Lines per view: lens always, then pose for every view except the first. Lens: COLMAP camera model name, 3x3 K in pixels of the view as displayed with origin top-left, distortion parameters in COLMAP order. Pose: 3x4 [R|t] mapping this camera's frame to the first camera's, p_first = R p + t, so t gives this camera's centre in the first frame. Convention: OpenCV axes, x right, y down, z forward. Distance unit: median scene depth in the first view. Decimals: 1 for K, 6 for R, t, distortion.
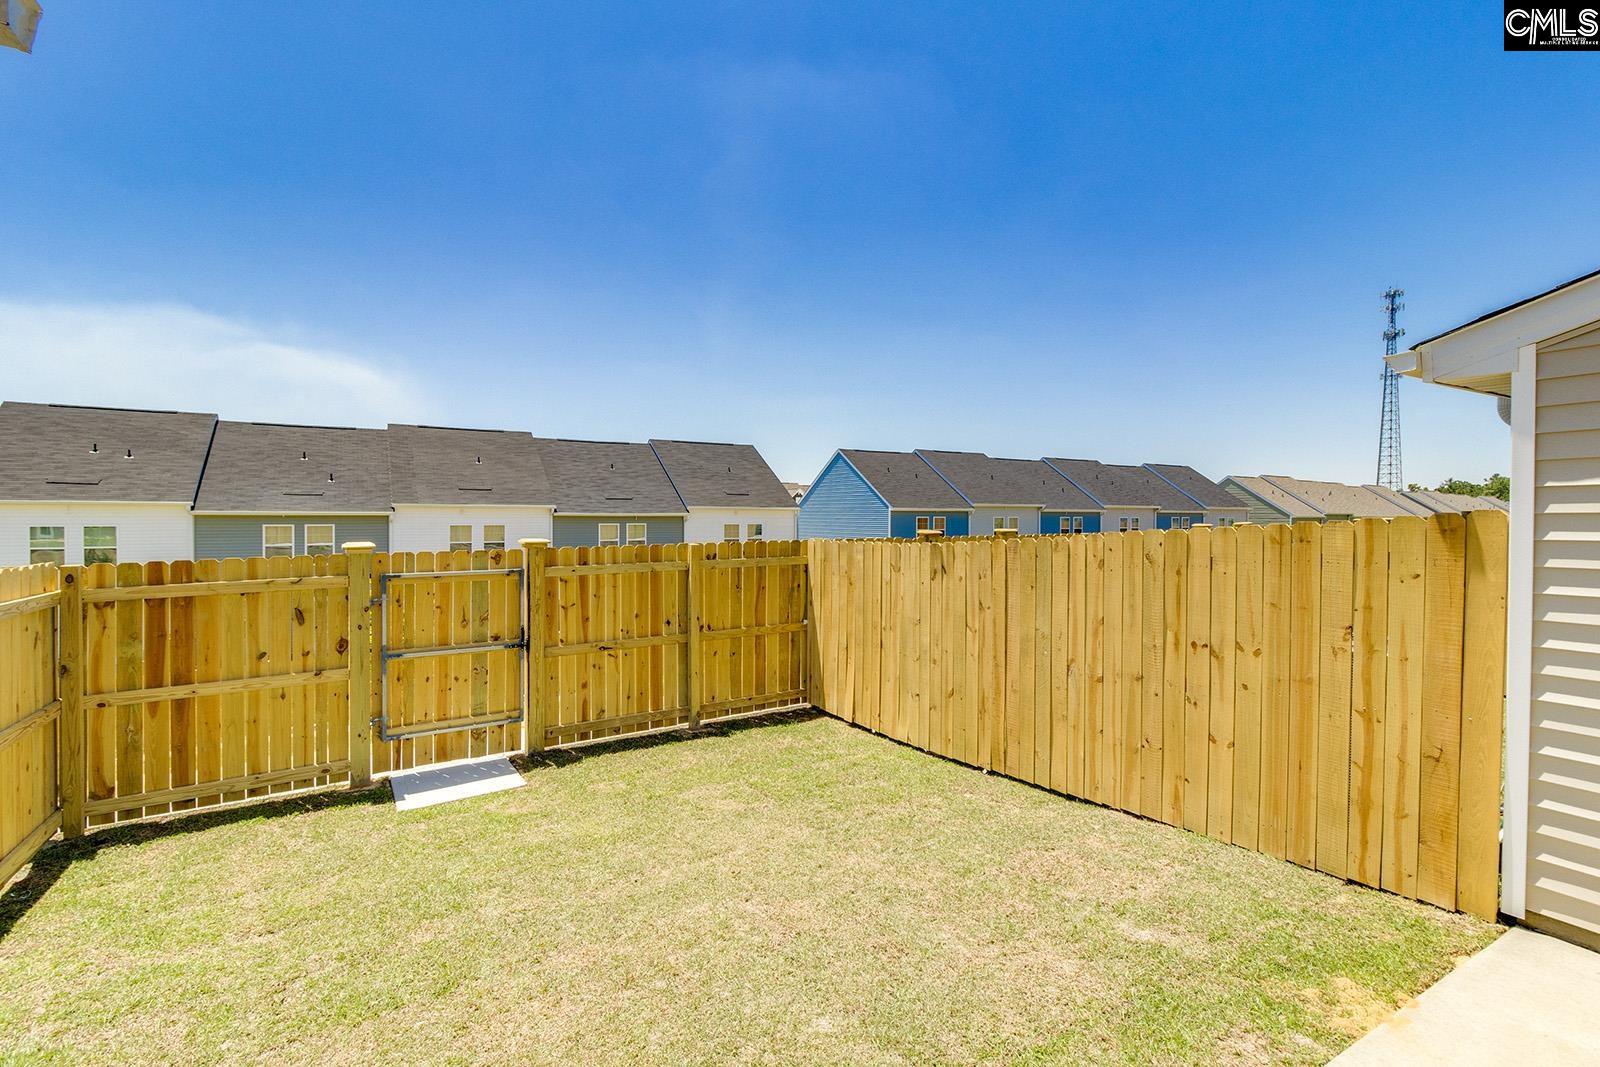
lens RADIAL K [[743.2, 0, 806.7], [0, 743.2, 524.6], [0, 0, 1]] dist [0.004591, 0.000673]
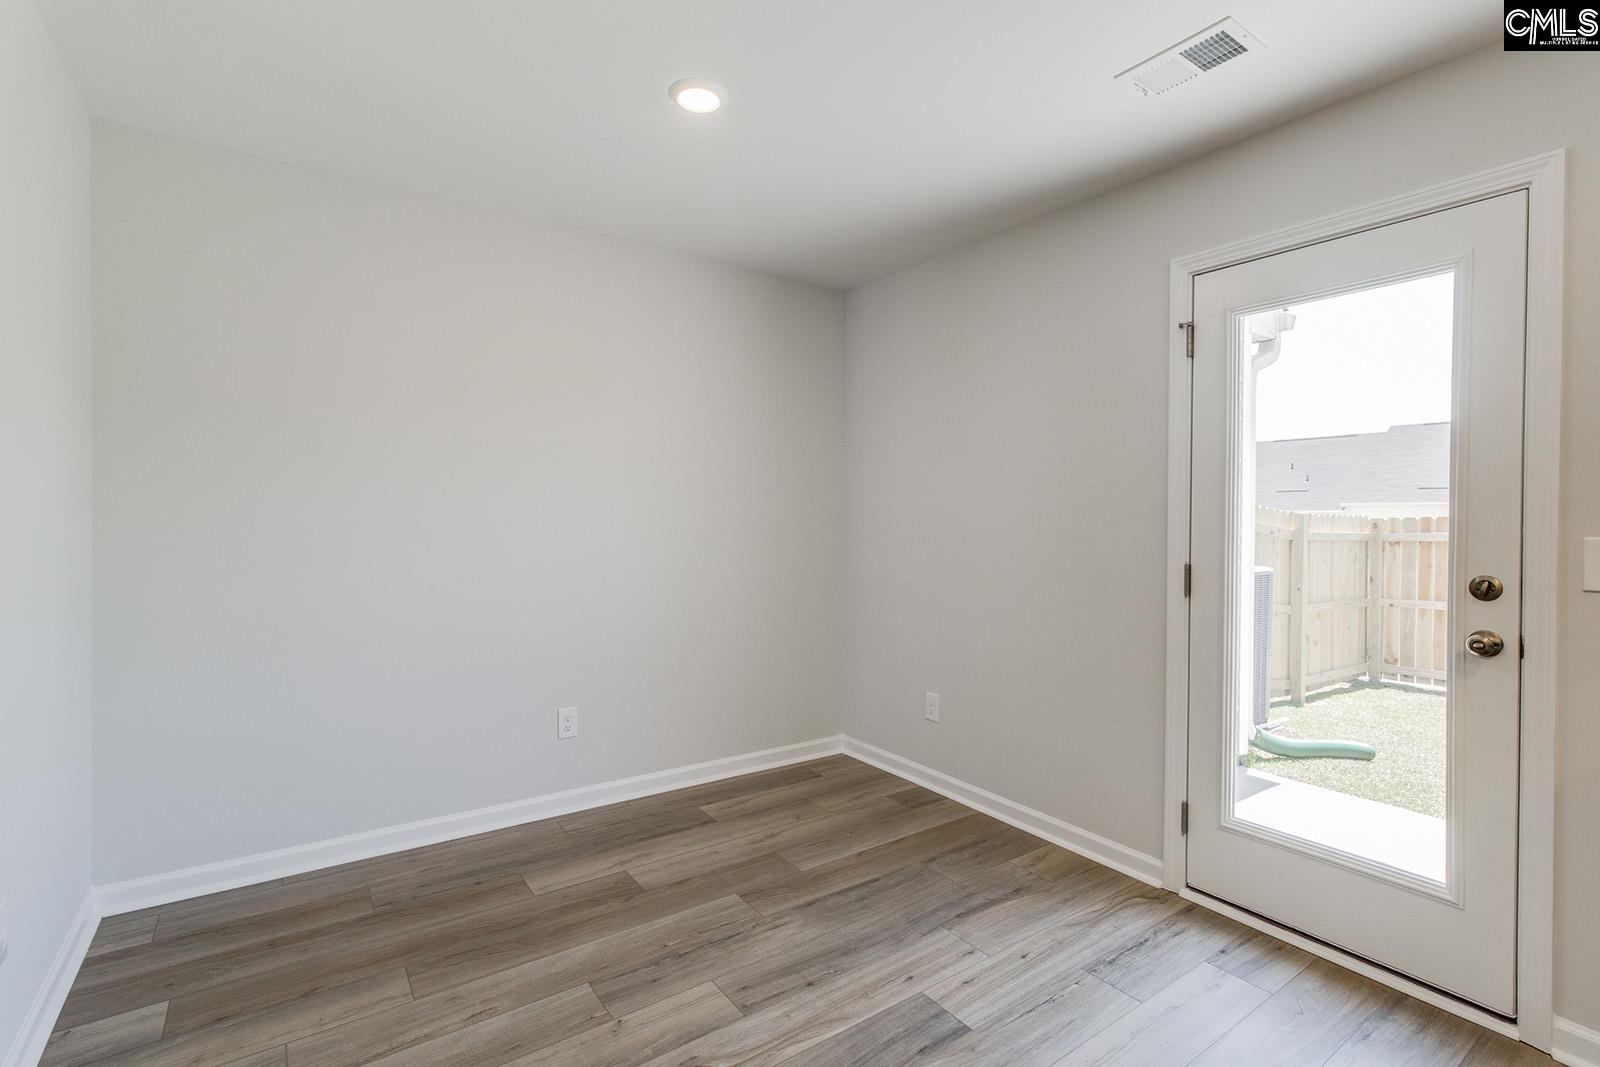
lens RADIAL K [[743.2, 0, 806.7], [0, 743.2, 524.6], [0, 0, 1]] dist [0.004591, 0.000673]
pose [[0.074999, 0.006440, -0.997163, 0.427142], [-0.021582, 0.999755, 0.004834, 0.066581], [0.996950, 0.021158, 0.075120, -0.288849]]
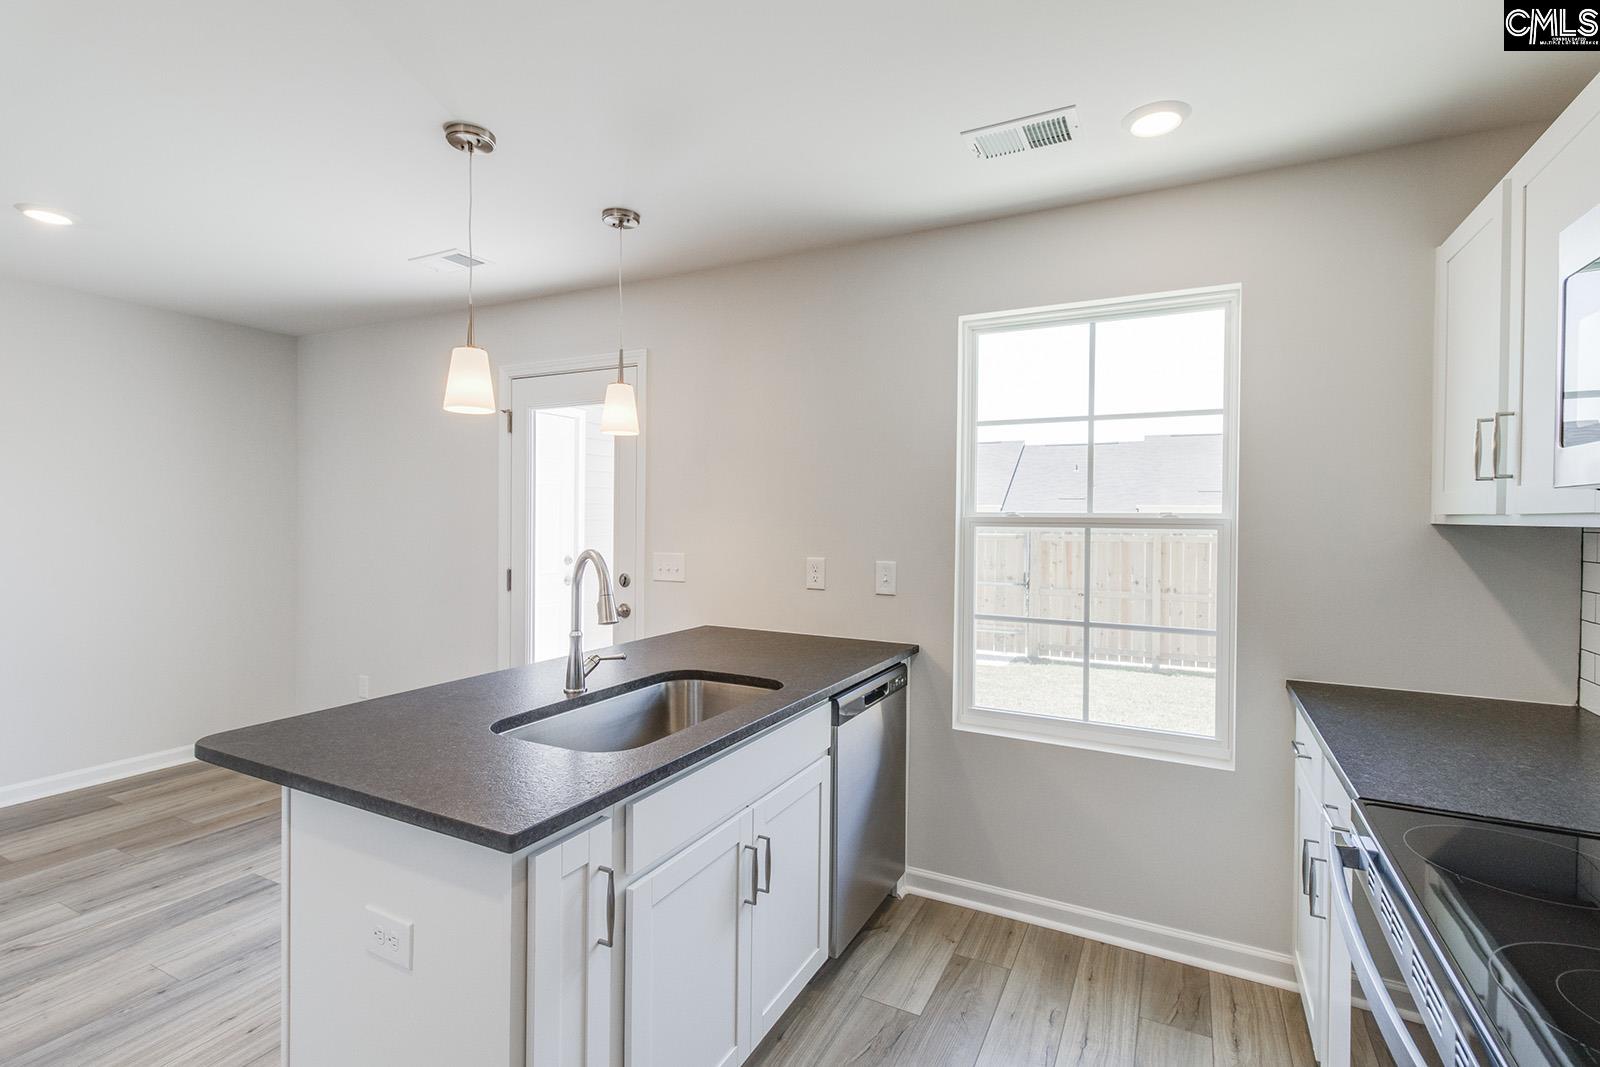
lens RADIAL K [[743.2, 0, 806.7], [0, 743.2, 524.6], [0, 0, 1]] dist [0.004591, 0.000673]
pose [[0.525511, 0.011708, -0.850706, 0.661432], [-0.020362, 0.999792, 0.001182, 0.045704], [0.850543, 0.016701, 0.525640, -0.178051]]
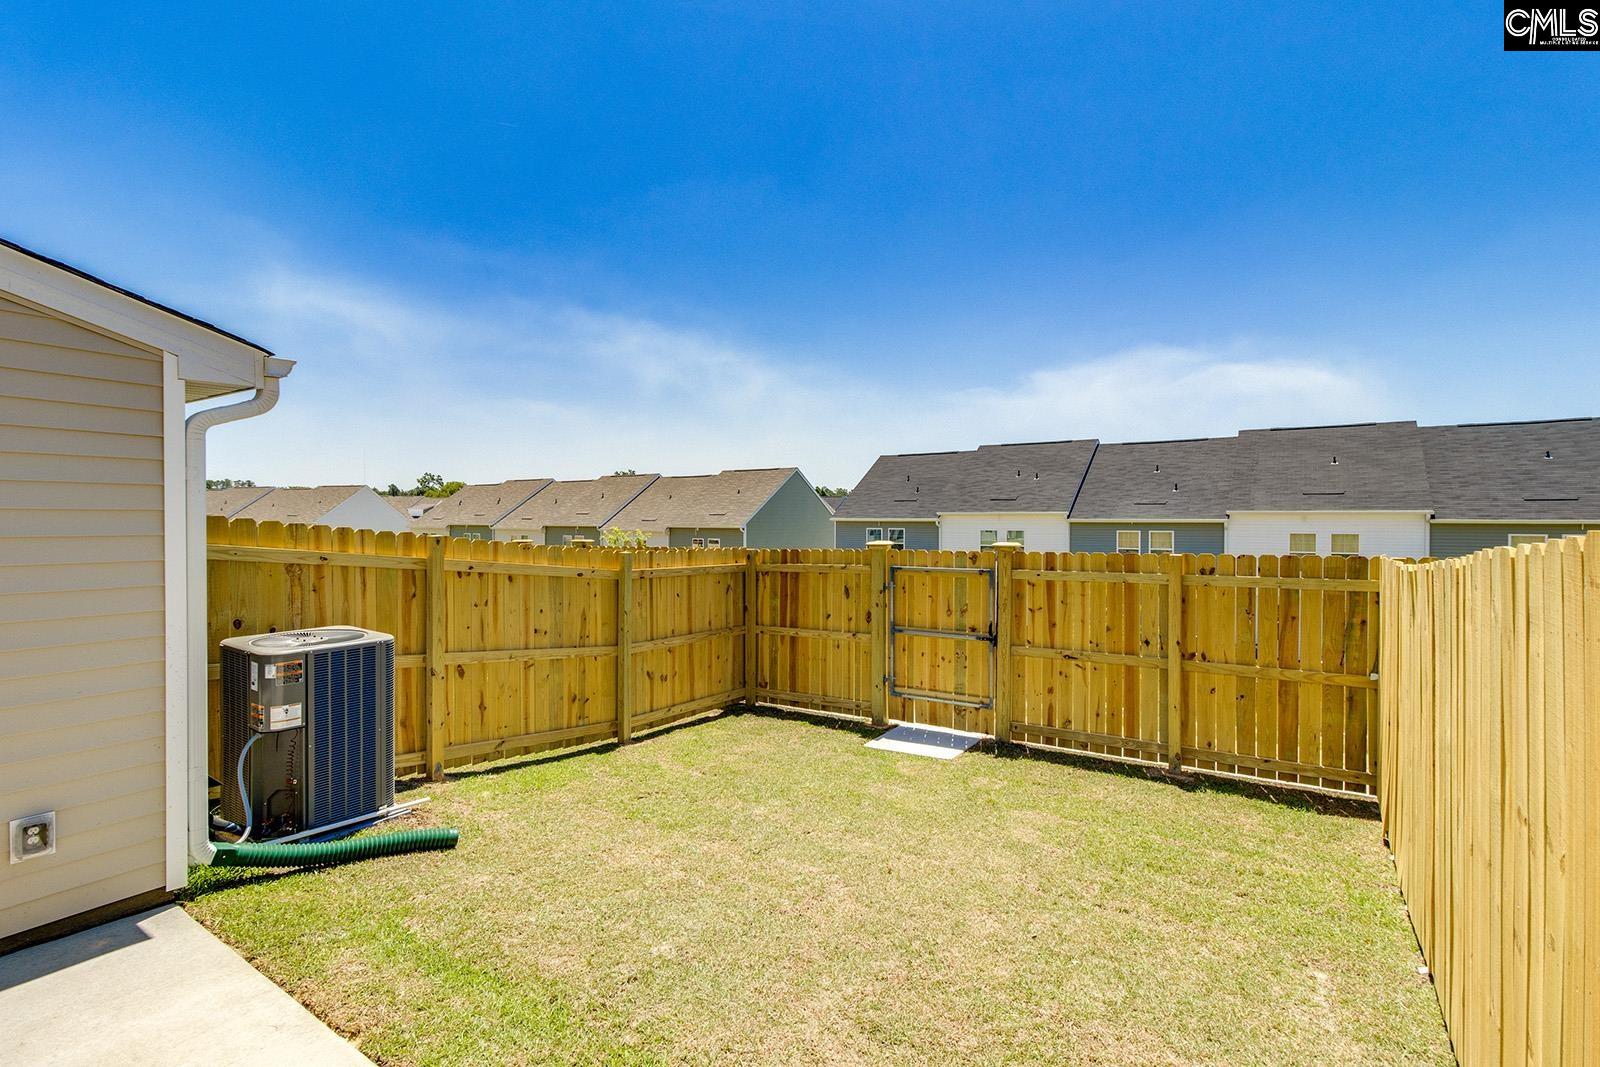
lens RADIAL K [[743.2, 0, 806.7], [0, 743.2, 524.6], [0, 0, 1]] dist [0.004591, 0.000673]
pose [[0.421050, 0.003197, -0.907032, 0.483485], [-0.012738, 0.999916, -0.002389, -0.000709], [0.906948, 0.012560, 0.421055, 0.284388]]
